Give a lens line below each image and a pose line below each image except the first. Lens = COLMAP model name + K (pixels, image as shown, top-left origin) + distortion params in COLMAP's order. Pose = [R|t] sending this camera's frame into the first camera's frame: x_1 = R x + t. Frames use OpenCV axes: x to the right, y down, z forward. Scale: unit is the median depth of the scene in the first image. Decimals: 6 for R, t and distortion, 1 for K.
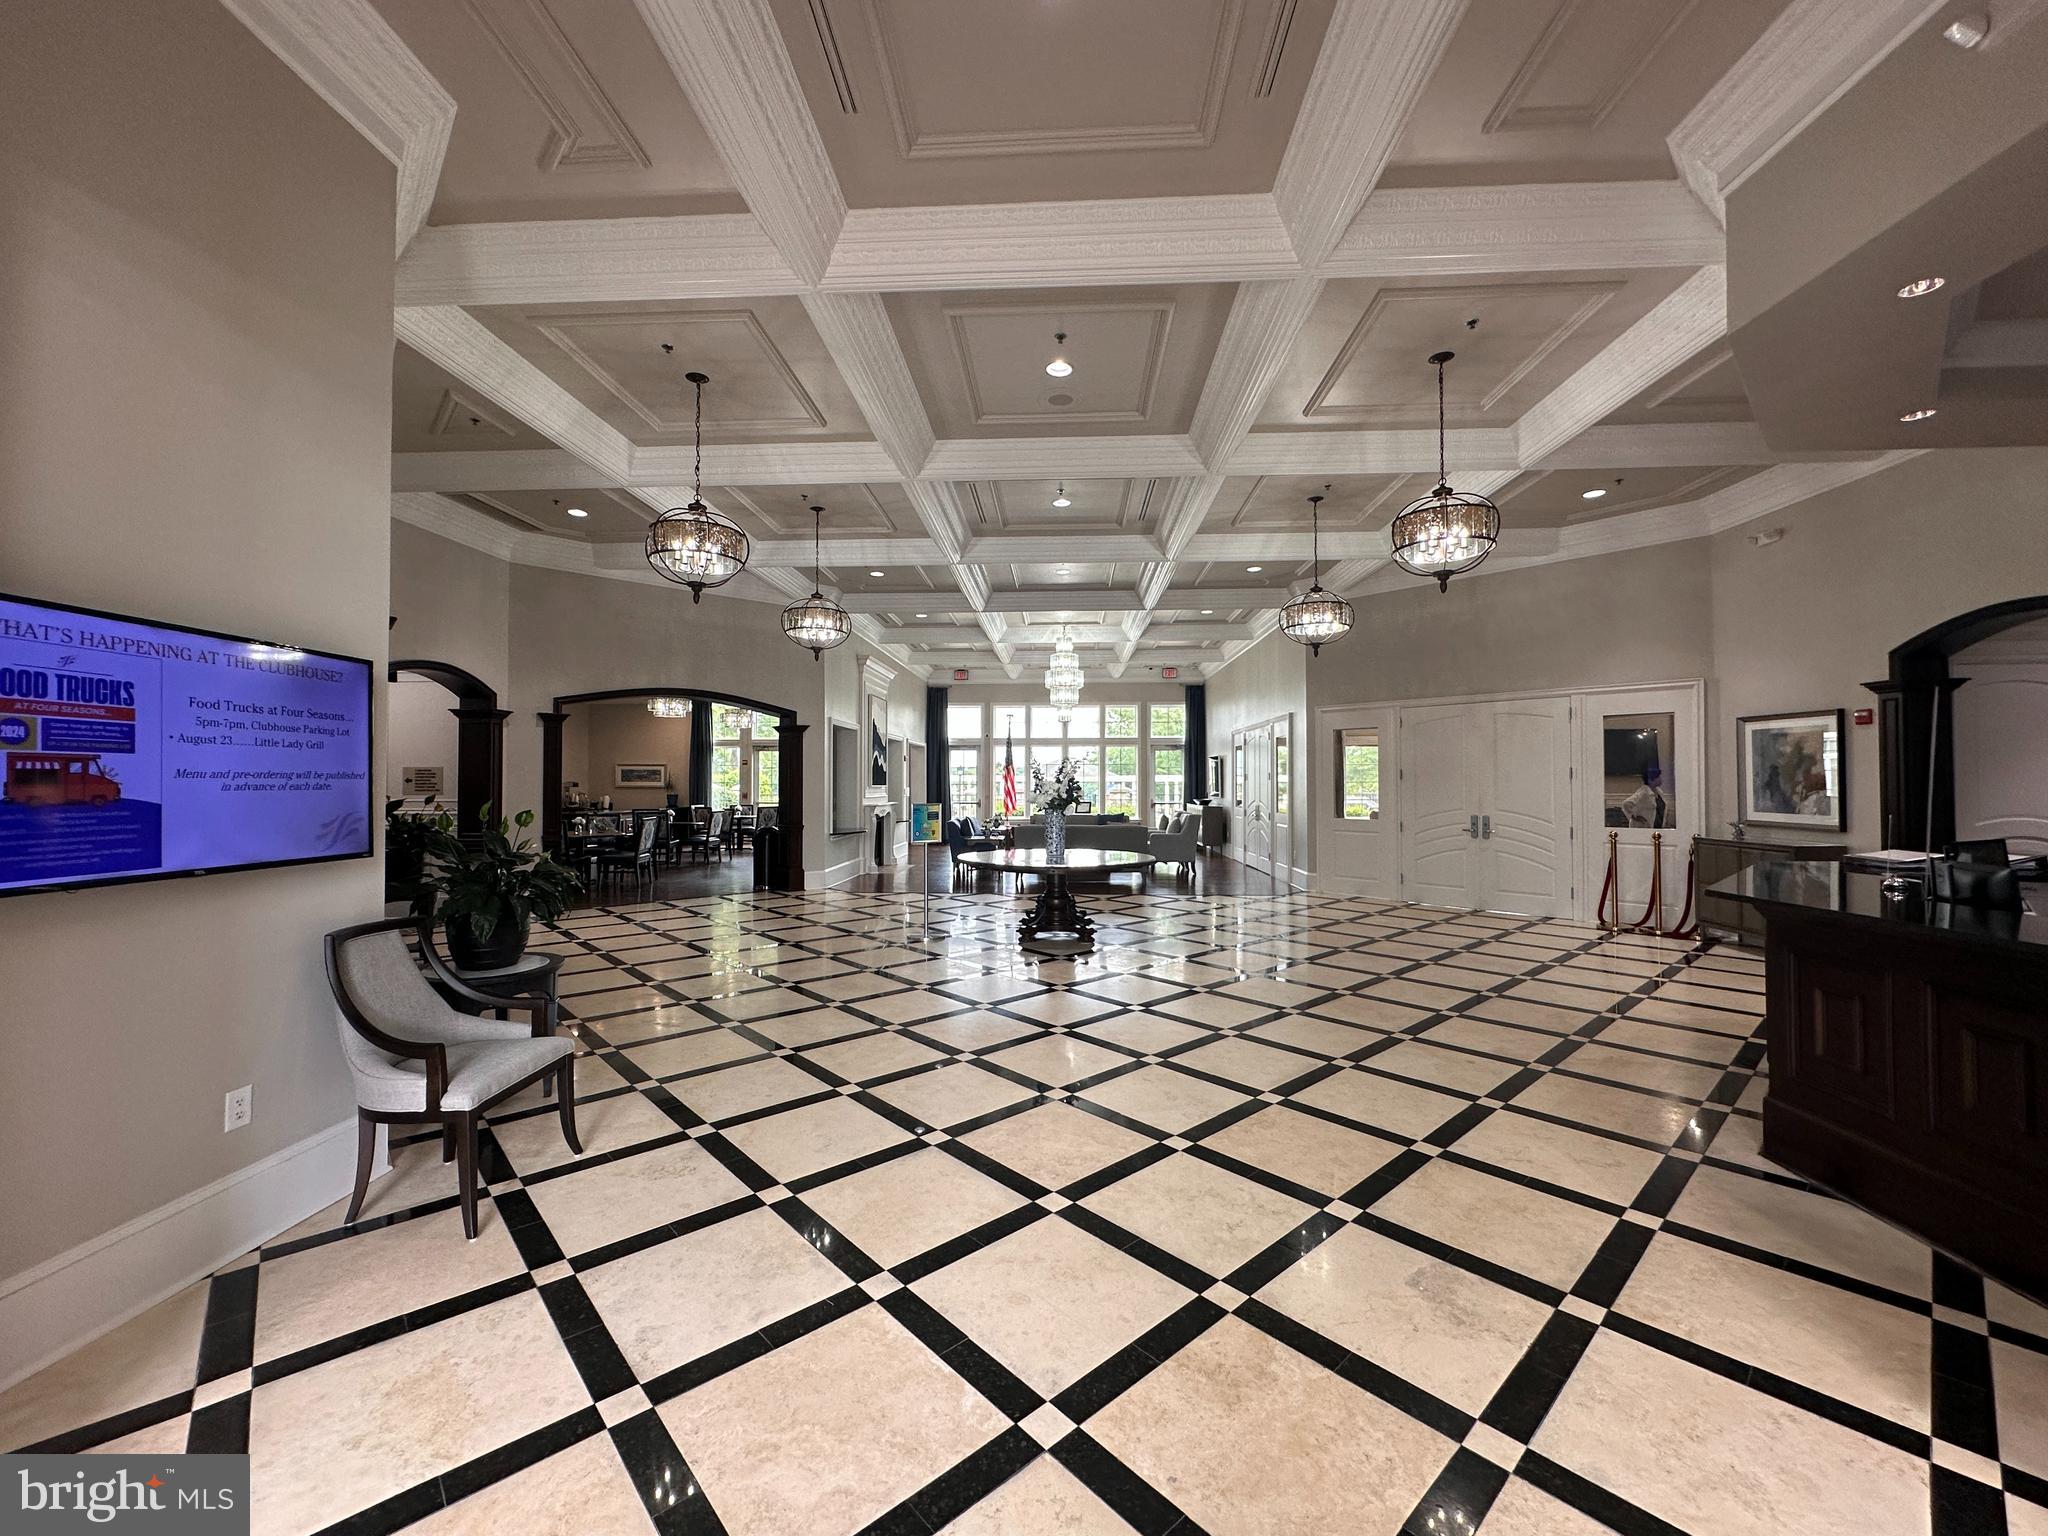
lens RADIAL K [[821.1, 0, 1026.7], [0, 821.1, 770.7], [0, 0, 1]] dist [-0.000040, 0.000000]
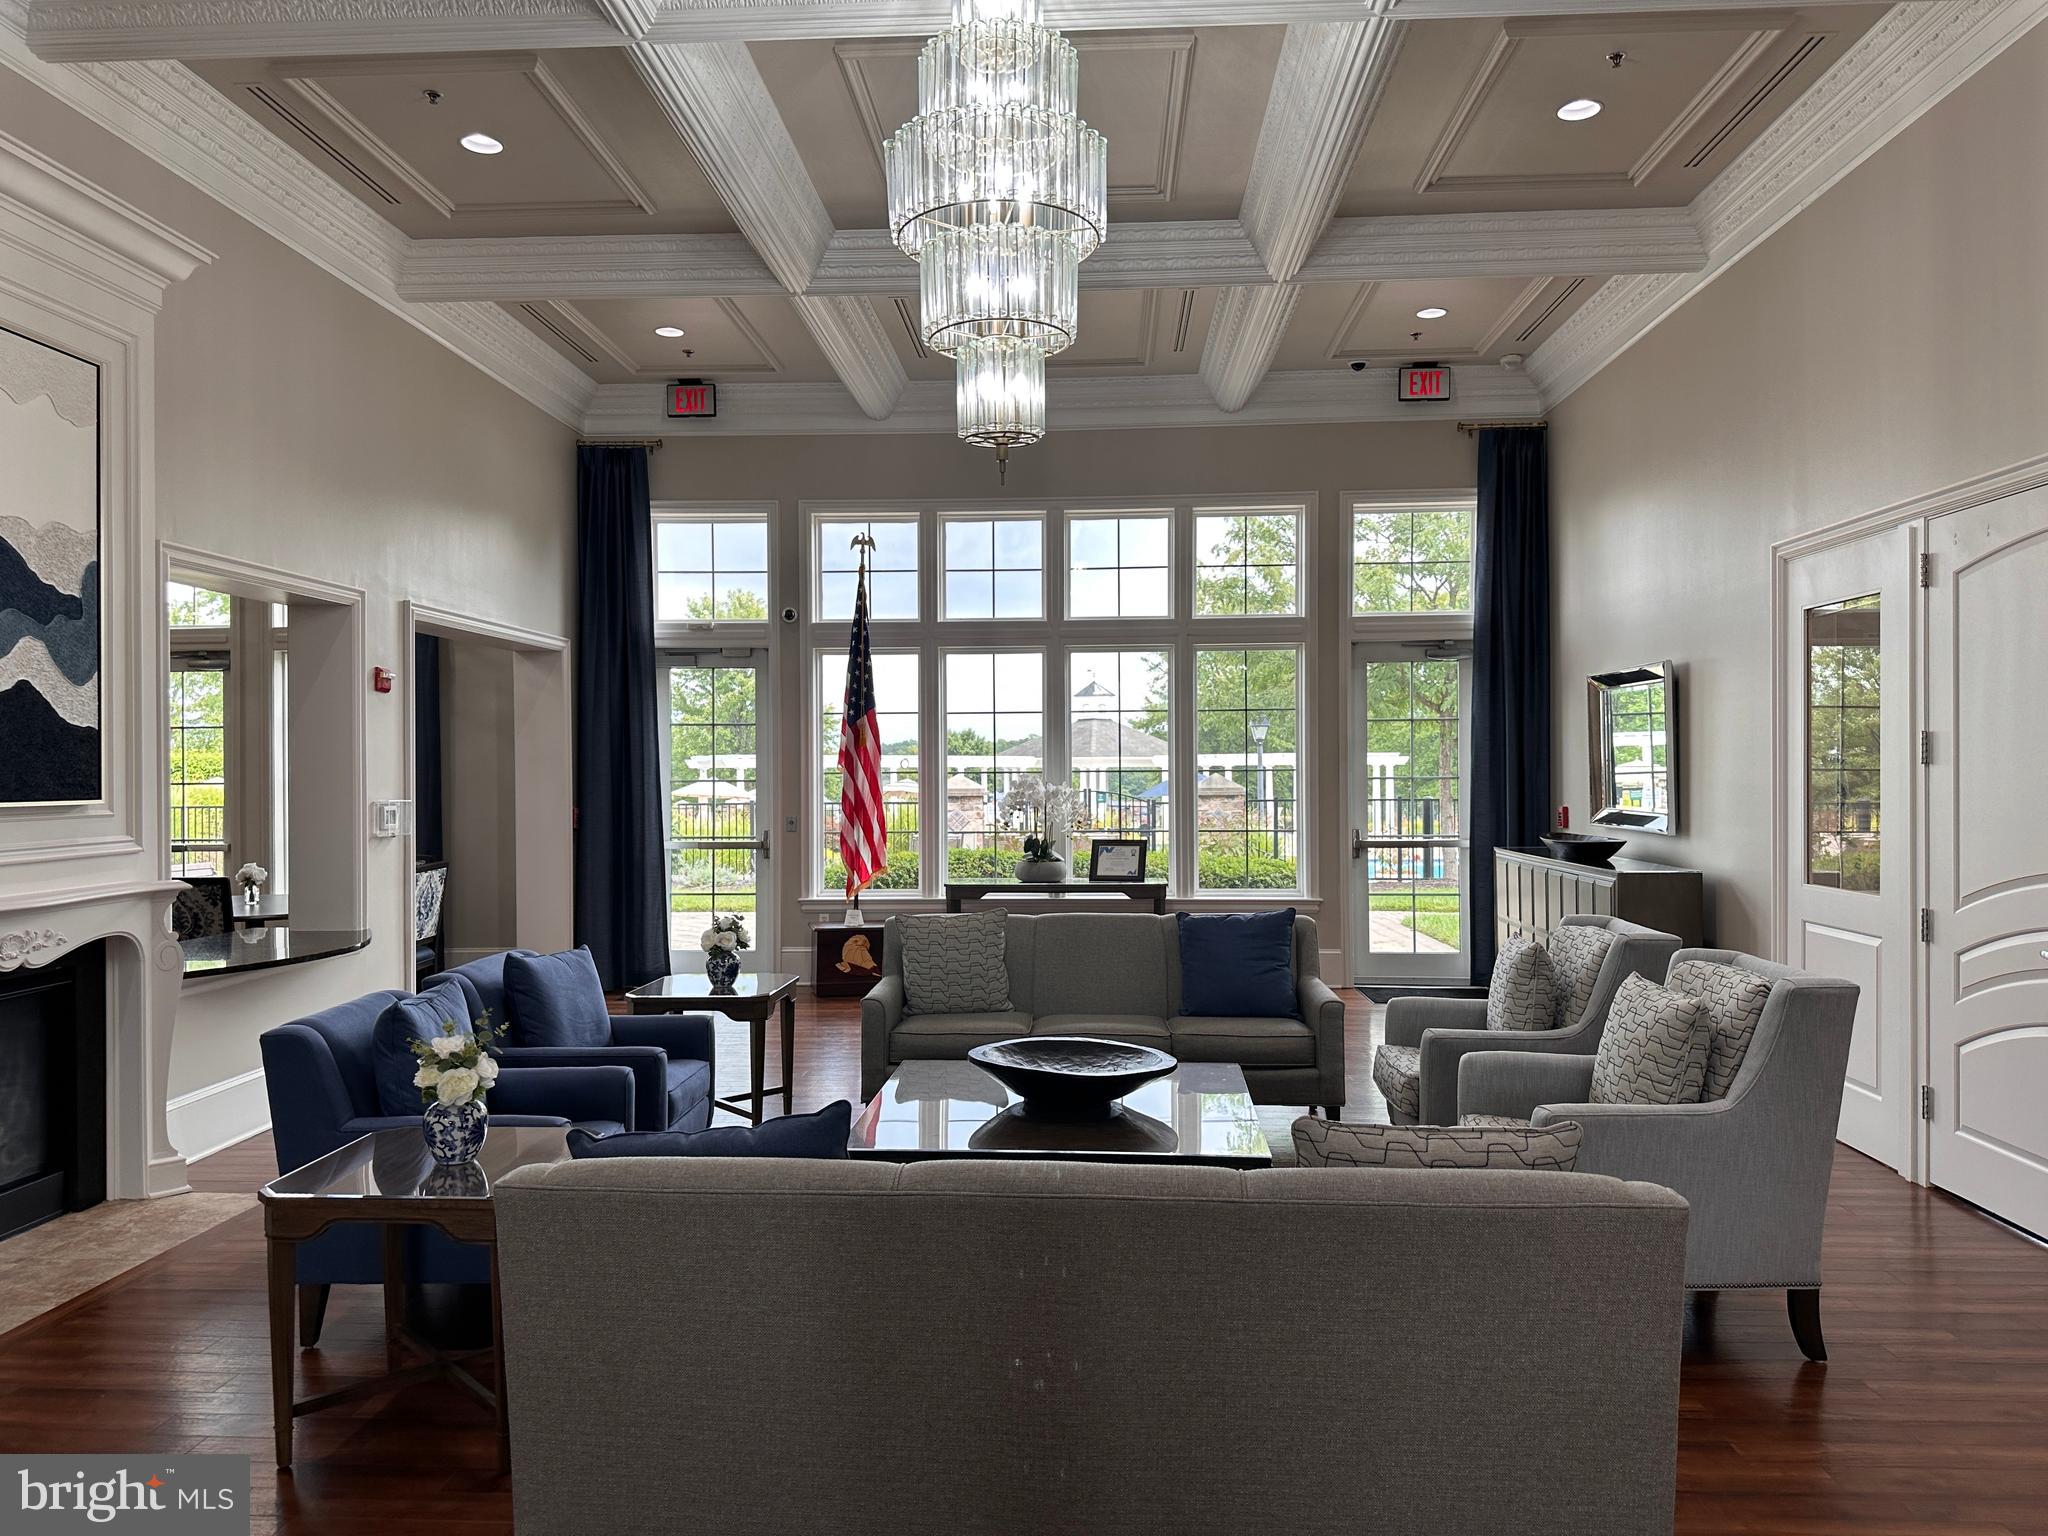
lens RADIAL K [[1442.8, 0, 1023.3], [0, 1442.8, 770.0], [0, 0, 1]] dist [0.000454, 0.000072]
pose [[0.999997, -0.000858, 0.002389, 0.034852], [0.000825, 0.999910, 0.013420, 0.005655], [-0.002400, -0.013418, 0.999907, 0.492579]]
